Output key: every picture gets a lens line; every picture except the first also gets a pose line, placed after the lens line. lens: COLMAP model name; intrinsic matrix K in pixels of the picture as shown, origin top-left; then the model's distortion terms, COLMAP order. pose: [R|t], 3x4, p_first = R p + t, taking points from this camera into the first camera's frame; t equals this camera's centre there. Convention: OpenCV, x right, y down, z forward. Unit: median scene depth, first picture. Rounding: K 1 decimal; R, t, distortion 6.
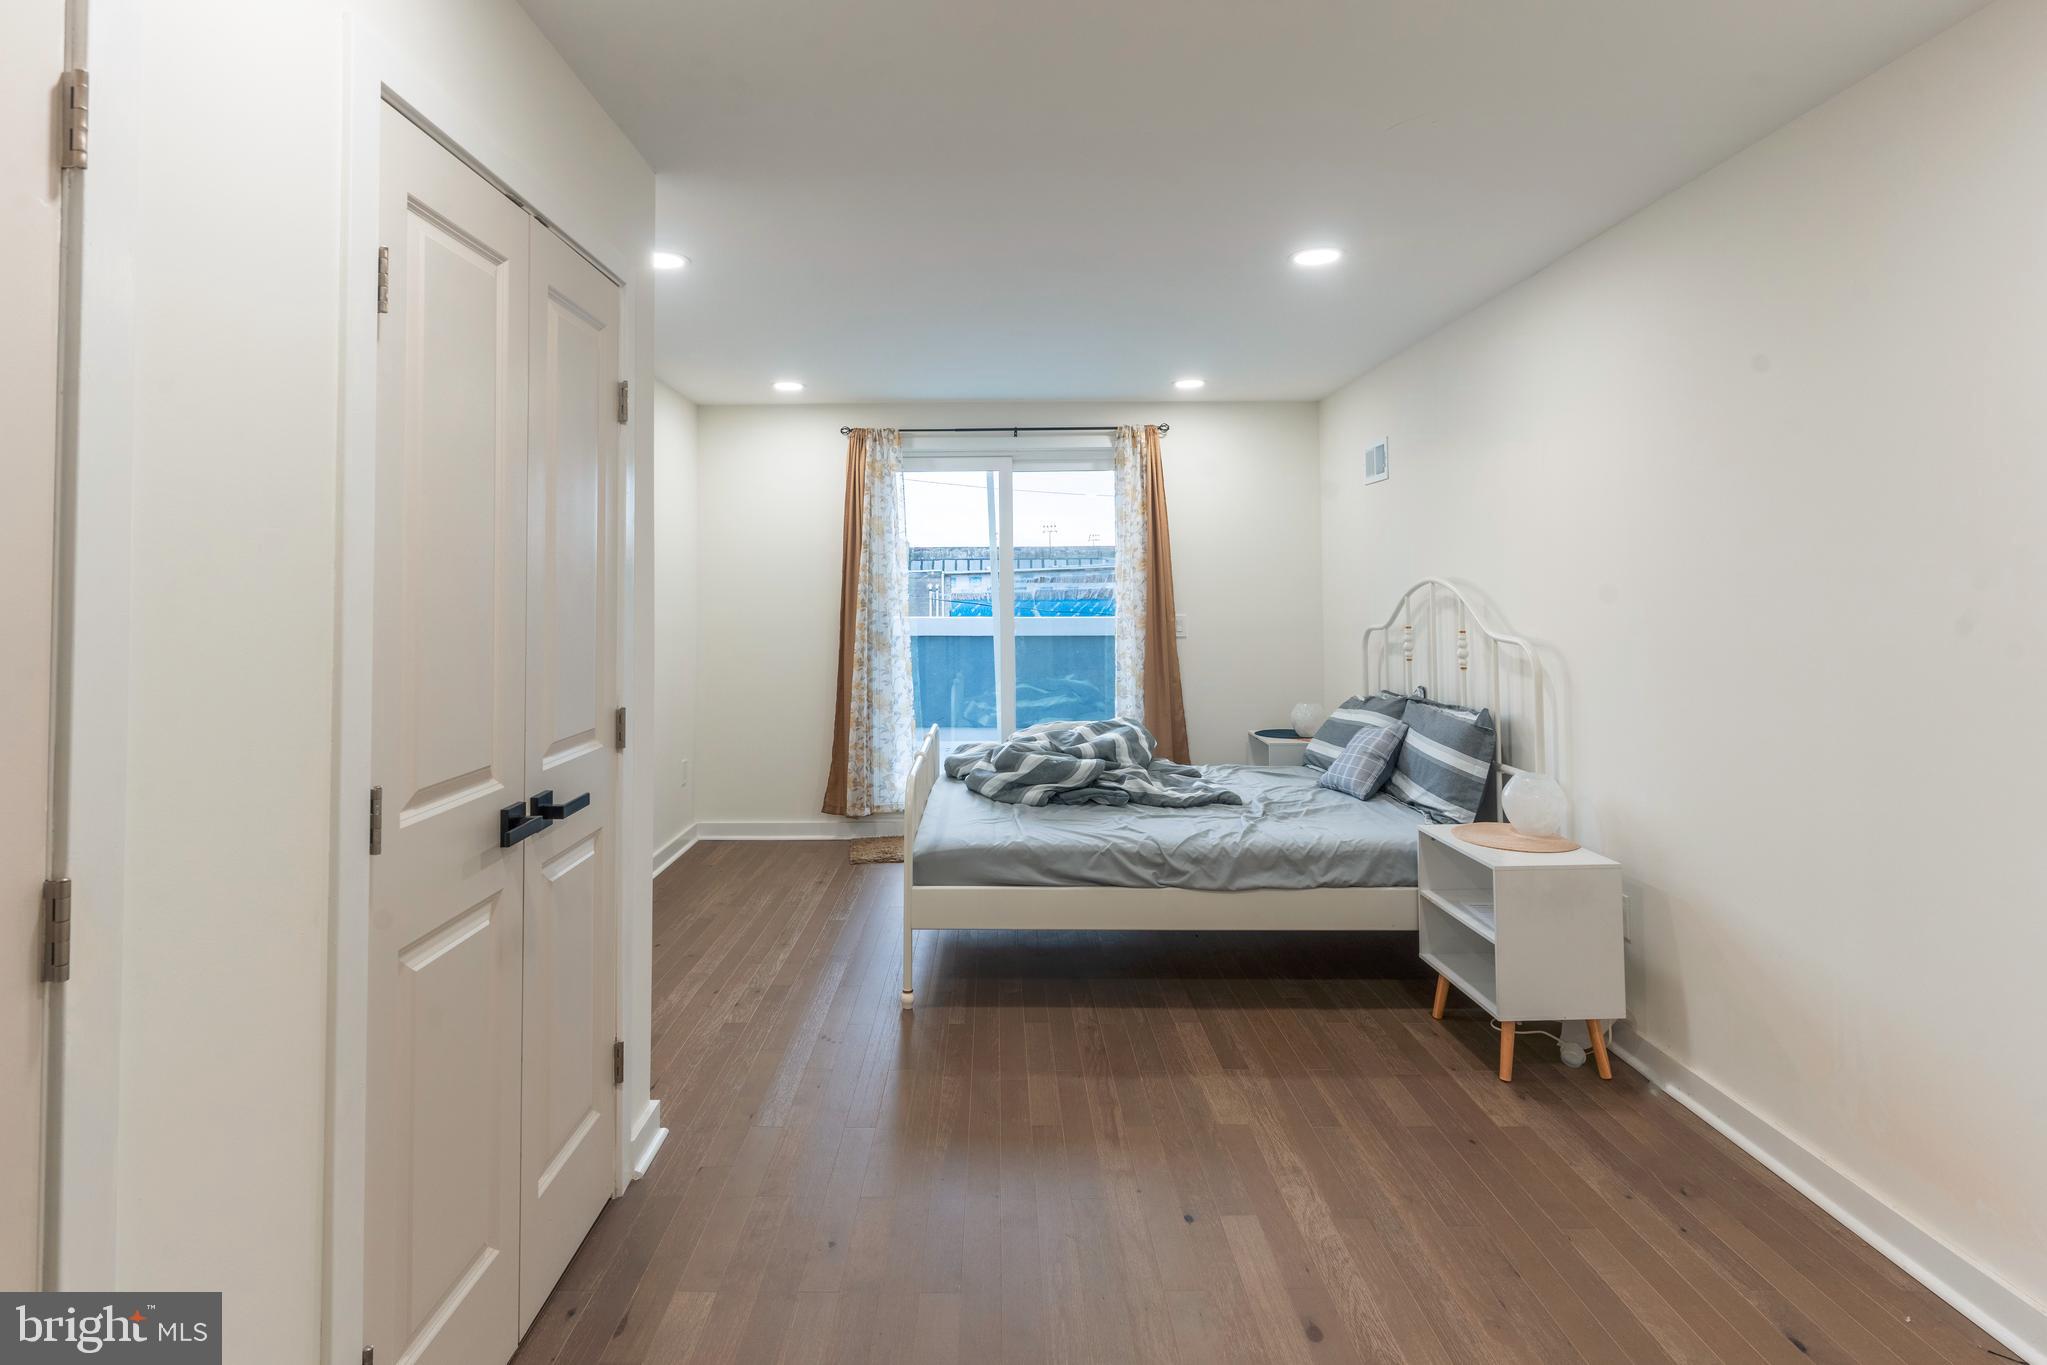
lens RADIAL K [[1075.4, 0, 881.6], [0, 1075.4, 621.4], [0, 0, 1]] dist [0.001234, 0.000161]
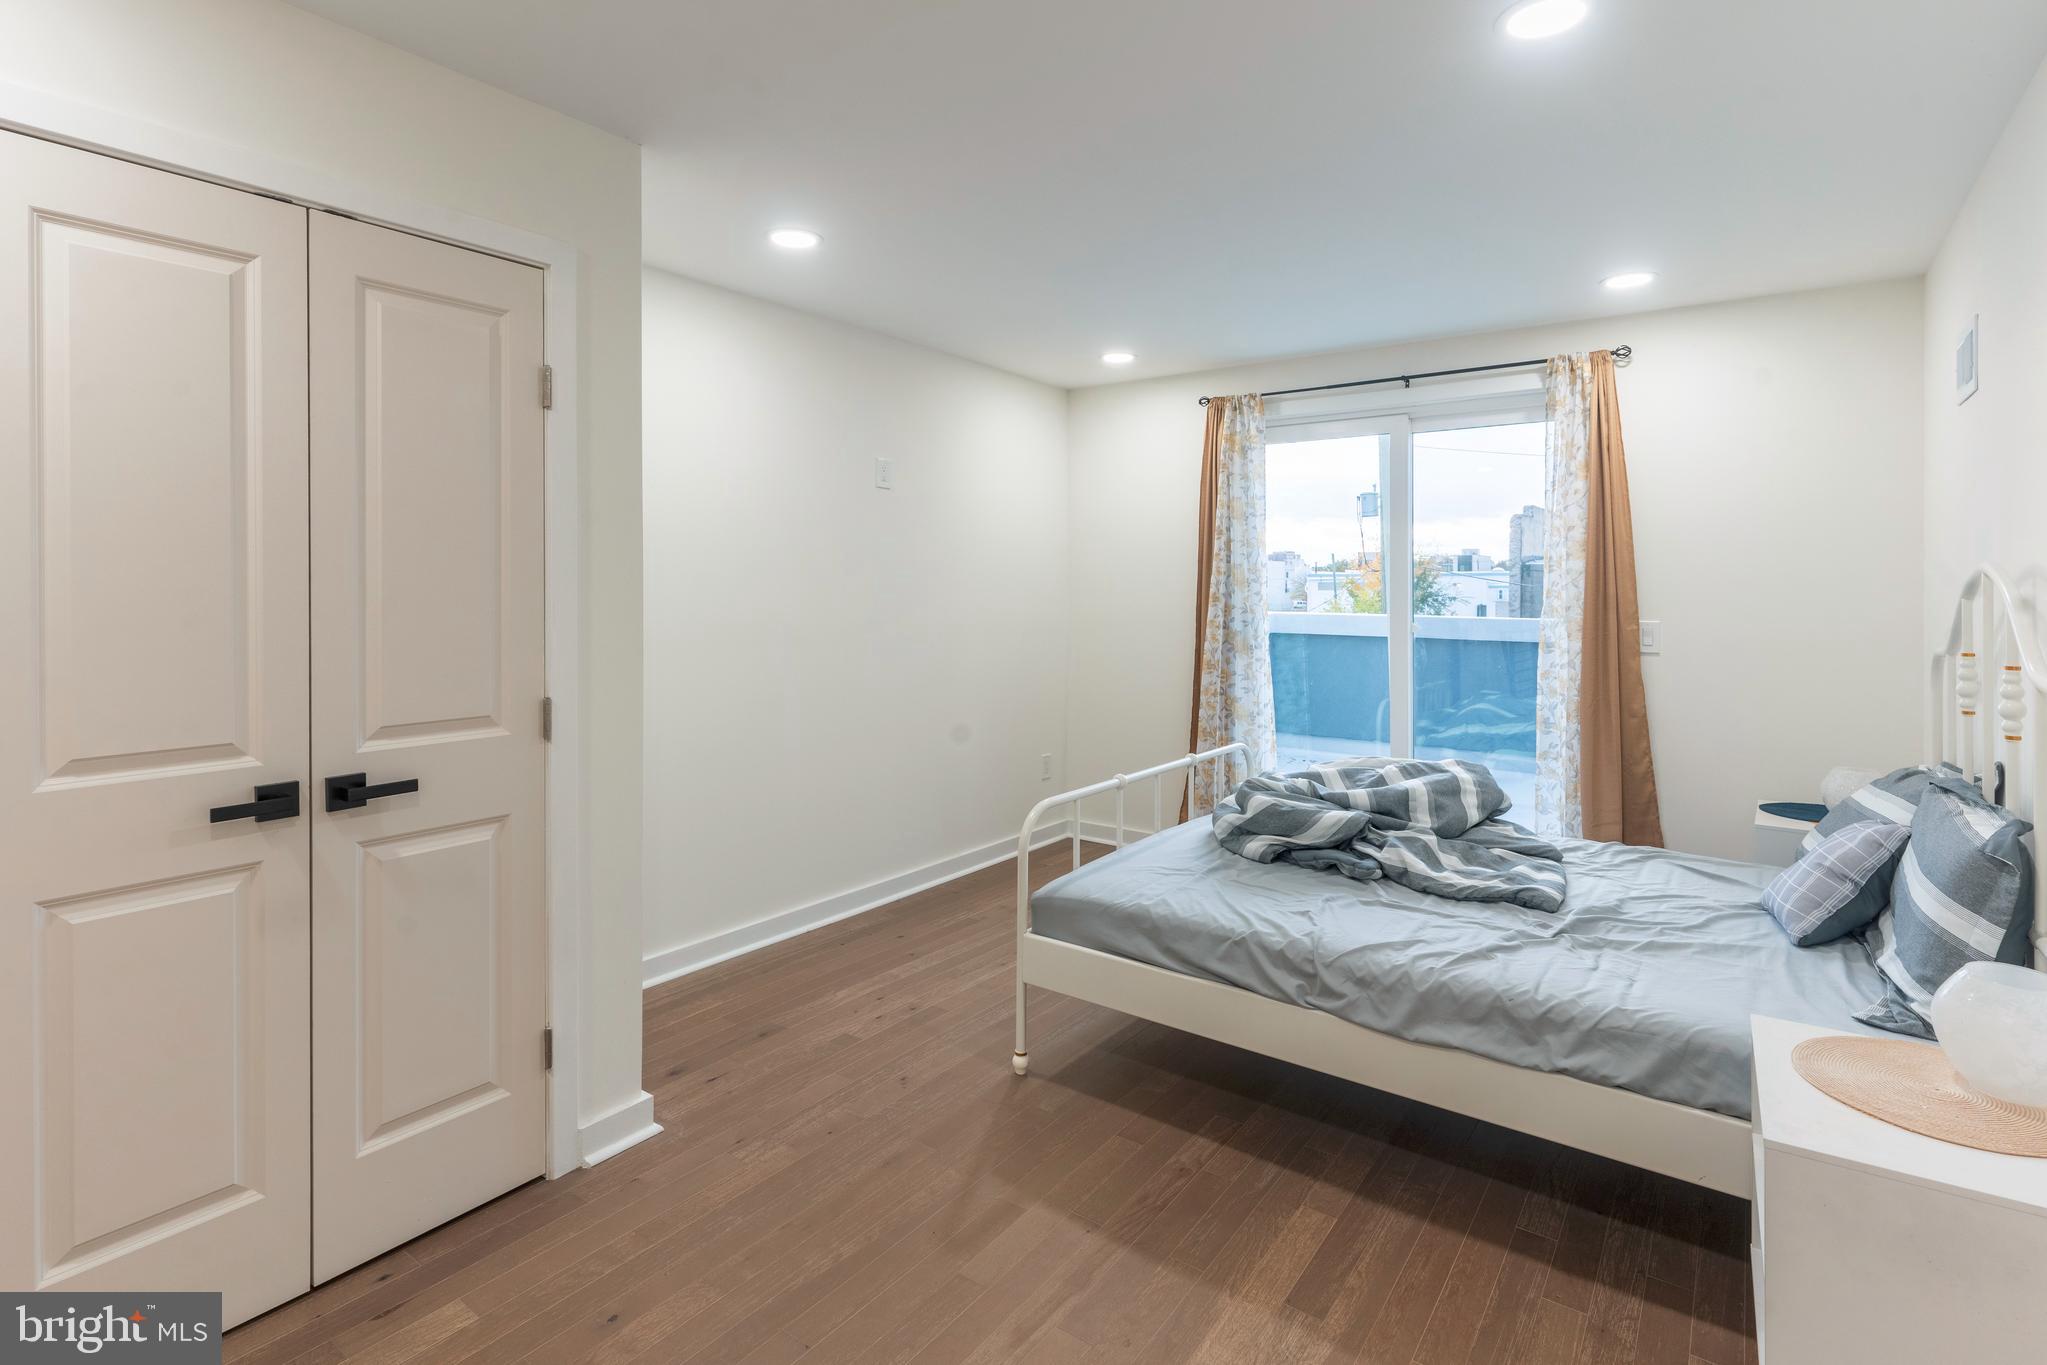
lens RADIAL K [[997.7, 0, 886.0], [0, 997.7, 635.2], [0, 0, 1]] dist [0.002650, 0.000389]
pose [[0.819538, 0.036149, -0.571884, 0.246595], [-0.022659, 0.999272, 0.030693, -0.005736], [0.572577, -0.012196, 0.819760, 0.193353]]
